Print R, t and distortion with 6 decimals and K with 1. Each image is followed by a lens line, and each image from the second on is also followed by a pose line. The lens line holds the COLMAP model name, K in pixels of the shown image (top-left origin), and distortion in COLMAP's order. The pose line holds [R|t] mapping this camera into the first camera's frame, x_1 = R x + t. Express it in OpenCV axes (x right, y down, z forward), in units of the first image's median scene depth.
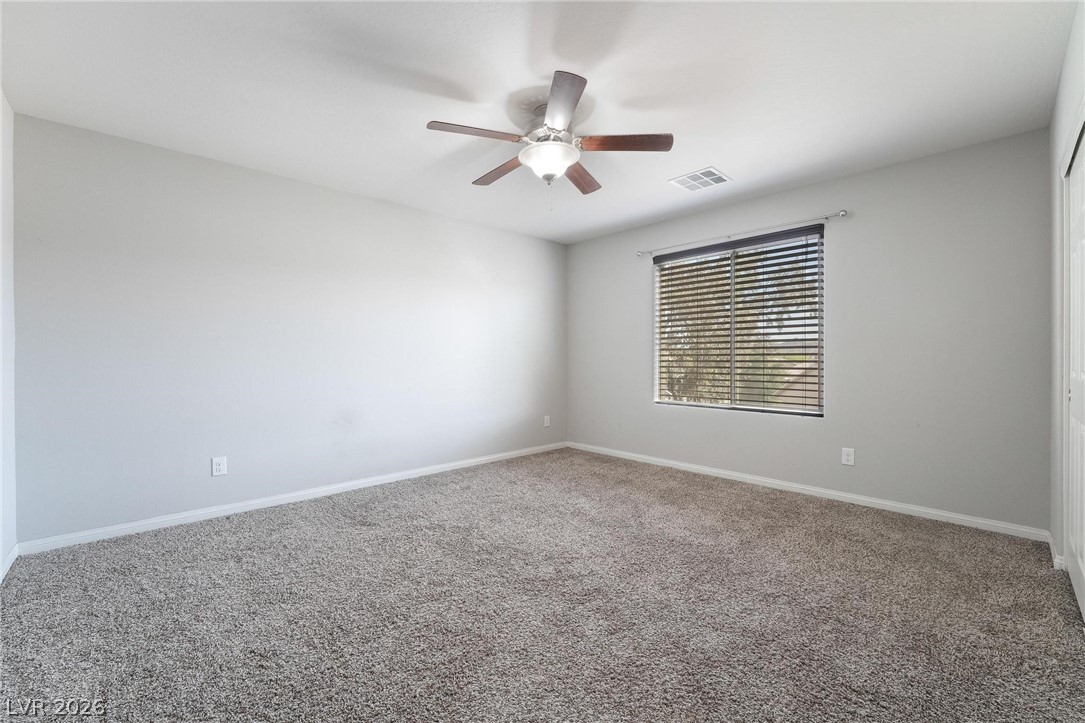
lens RADIAL K [[451.1, 0, 542.2], [0, 451.1, 368.6], [0, 0, 1]] dist [-0.020156, 0.001230]
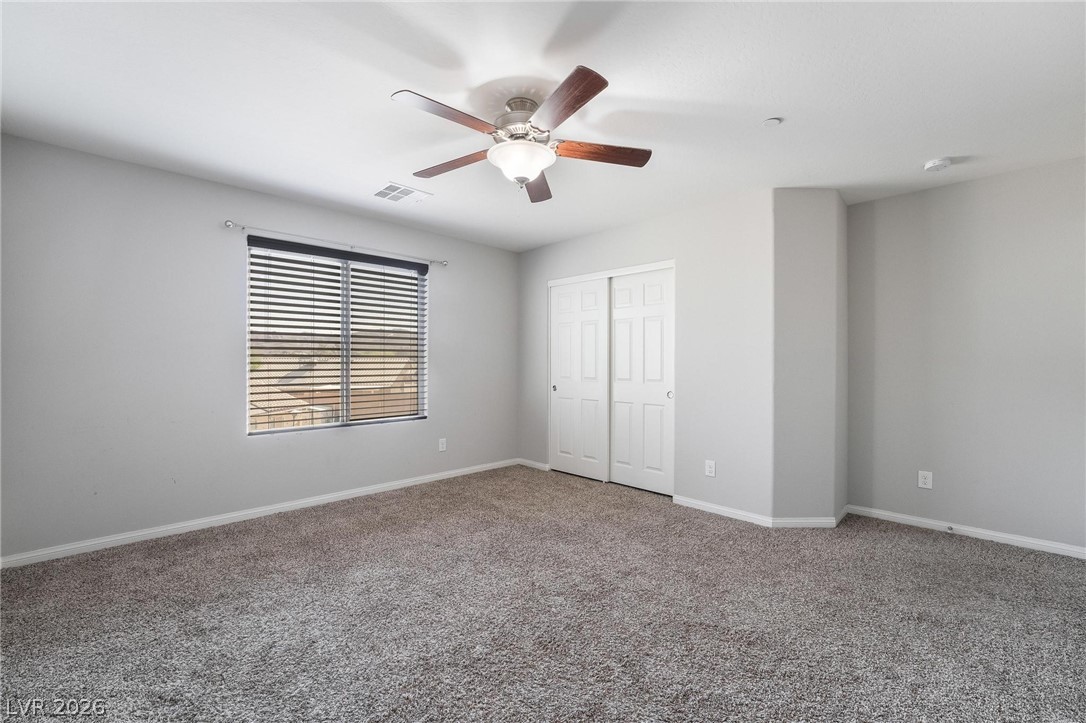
lens RADIAL K [[451.5, 0, 534.1], [0, 451.5, 364.6], [0, 0, 1]] dist [-0.020156, 0.001230]
pose [[-0.025334, -0.003552, 0.999673, -0.634806], [0.023889, 0.999706, 0.004158, -0.039259], [-0.999394, 0.023986, -0.025242, 0.717689]]
